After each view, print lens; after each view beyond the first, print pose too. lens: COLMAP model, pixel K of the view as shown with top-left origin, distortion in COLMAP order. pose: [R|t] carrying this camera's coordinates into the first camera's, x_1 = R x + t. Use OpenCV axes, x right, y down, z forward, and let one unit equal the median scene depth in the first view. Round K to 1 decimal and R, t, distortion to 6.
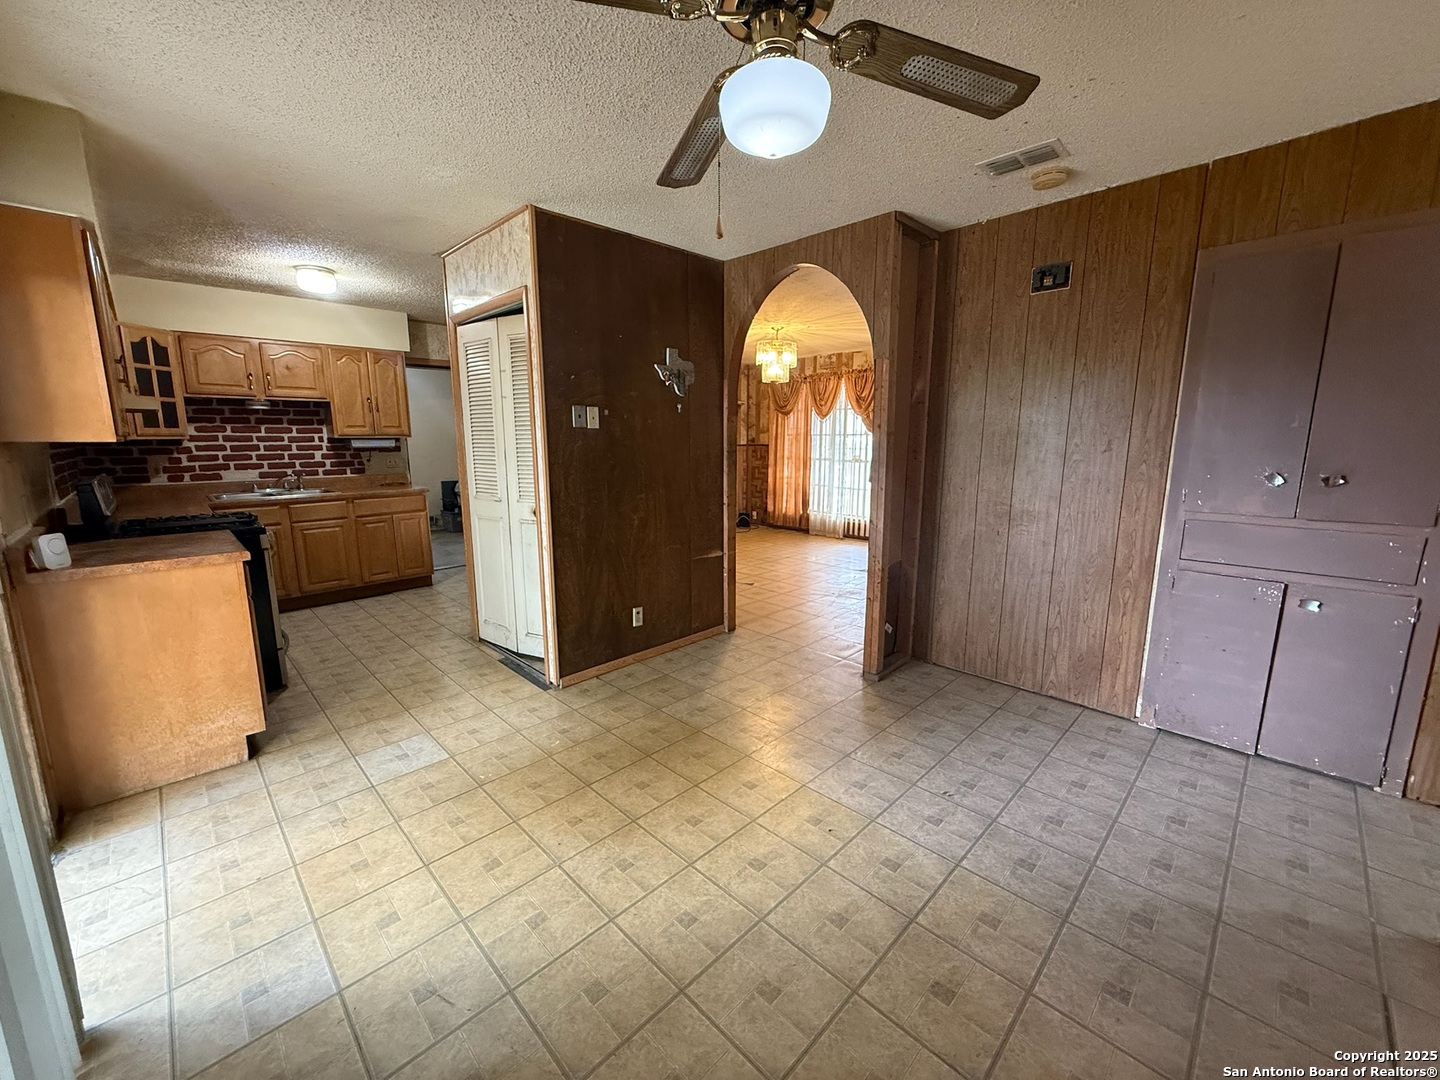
lens RADIAL K [[572.9, 0, 707.6], [0, 572.9, 536.4], [0, 0, 1]] dist [-0.000907, -0.000149]
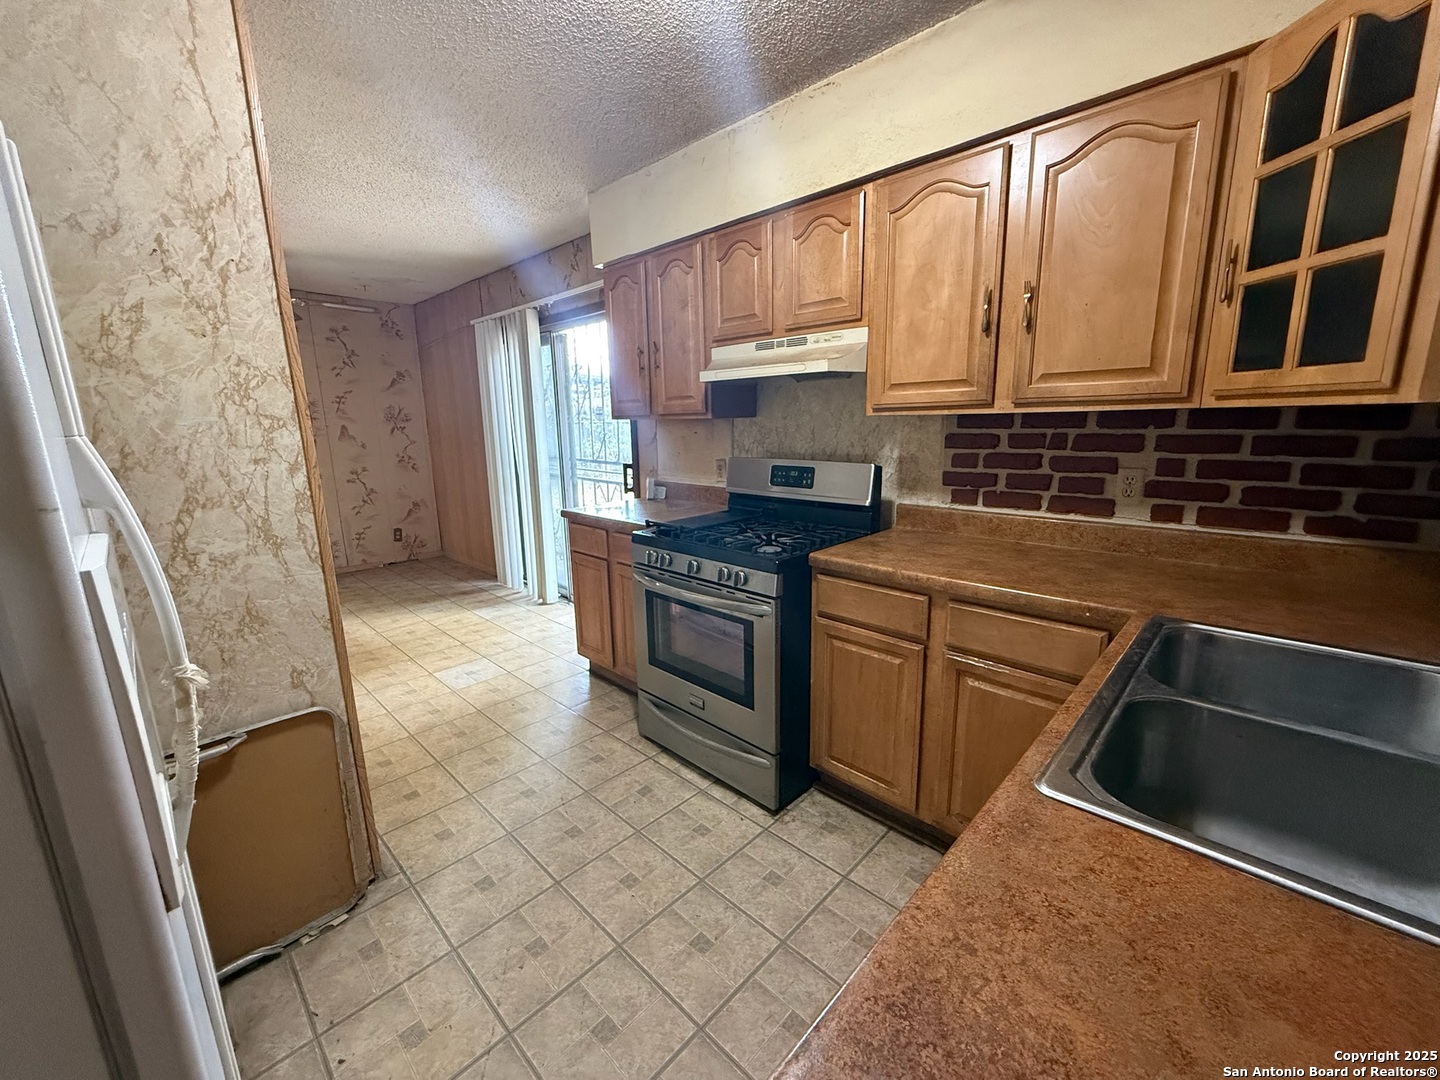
lens RADIAL K [[572.9, 0, 709.5], [0, 572.9, 544.3], [0, 0, 1]] dist [-0.000907, -0.000149]
pose [[-0.999451, 0.023620, -0.023241, -0.555843], [0.013043, 0.925161, 0.379350, -0.189294], [0.030462, 0.378838, -0.924961, 1.112394]]
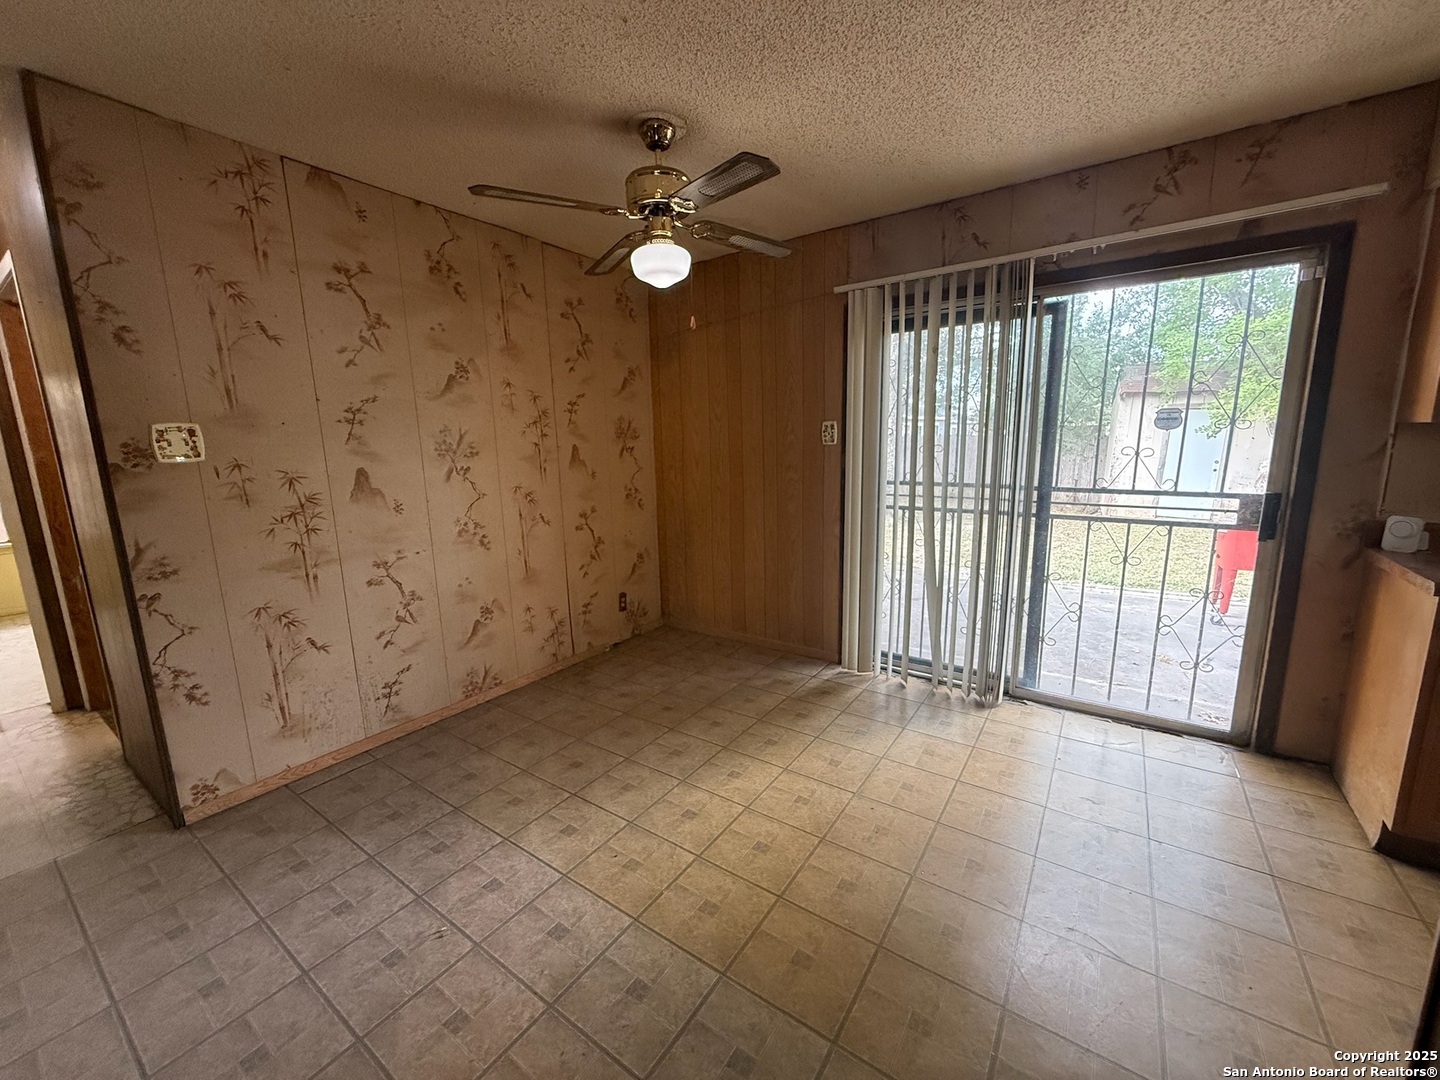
lens RADIAL K [[572.9, 0, 705.0], [0, 572.9, 538.3], [0, 0, 1]] dist [-0.000907, -0.000149]
pose [[-0.982951, 0.059774, -0.173881, 0.087183], [-0.002274, 0.941658, 0.336564, -0.127652], [0.183854, 0.331222, -0.925467, 0.737986]]
